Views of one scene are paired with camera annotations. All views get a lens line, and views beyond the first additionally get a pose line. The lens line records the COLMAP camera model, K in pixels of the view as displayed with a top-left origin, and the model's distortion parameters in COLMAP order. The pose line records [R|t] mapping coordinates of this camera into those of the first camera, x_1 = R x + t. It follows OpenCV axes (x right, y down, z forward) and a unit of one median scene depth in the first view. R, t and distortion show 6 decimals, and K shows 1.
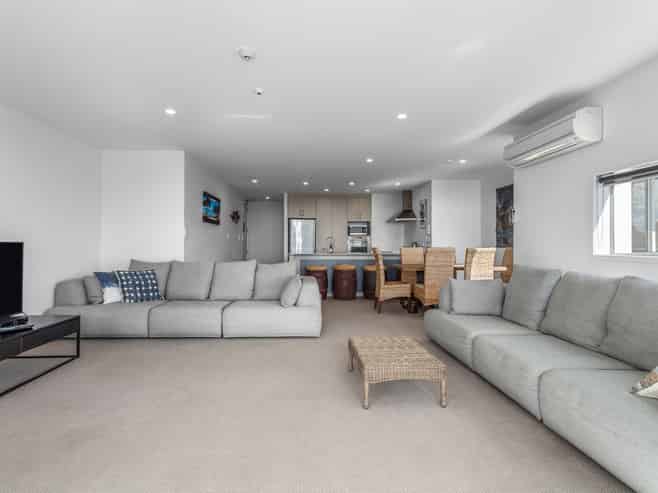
lens RADIAL K [[318.0, 0, 329.0], [0, 318.0, 246.5], [0, 0, 1]] dist [-0.000191, 0.000052]
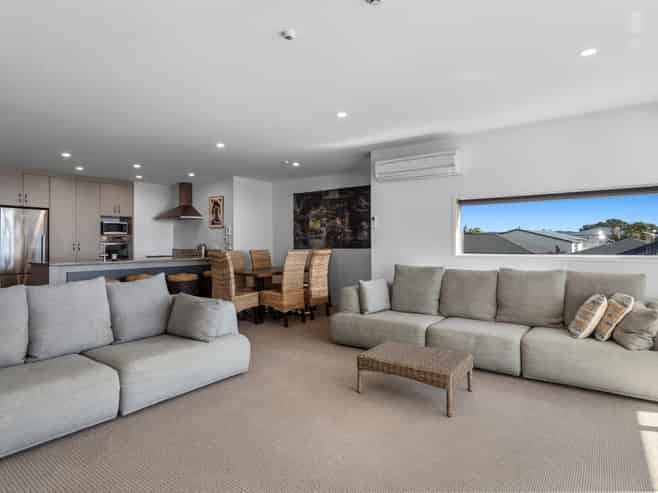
lens RADIAL K [[349.1, 0, 321.0], [0, 349.1, 250.4], [0, 0, 1]] dist [0.001179, 0.000273]
pose [[0.679480, -0.017961, 0.733474, -0.490597], [0.010717, 0.999837, 0.014555, -0.016194], [-0.733616, -0.002030, 0.679562, 0.279367]]
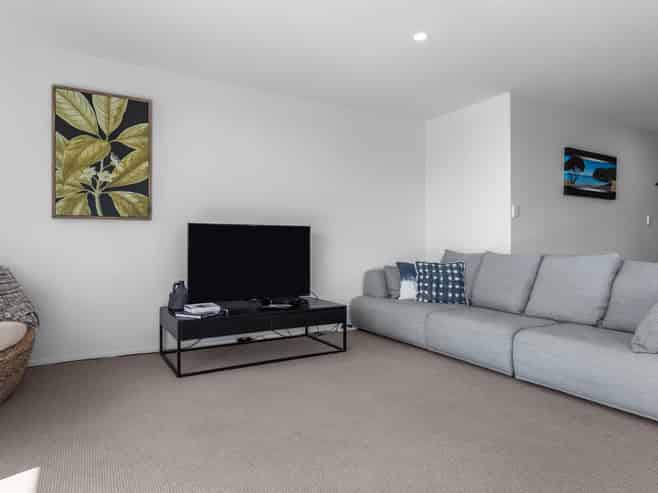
lens RADIAL K [[407.4, 0, 329.0], [0, 407.4, 246.5], [0, 0, 1]] dist [-0.048034, 0.000822]
pose [[0.435635, -0.002310, -0.900121, 0.169566], [0.002858, 0.999995, -0.001183, 0.035794], [0.900119, -0.002058, 0.435639, 0.321350]]
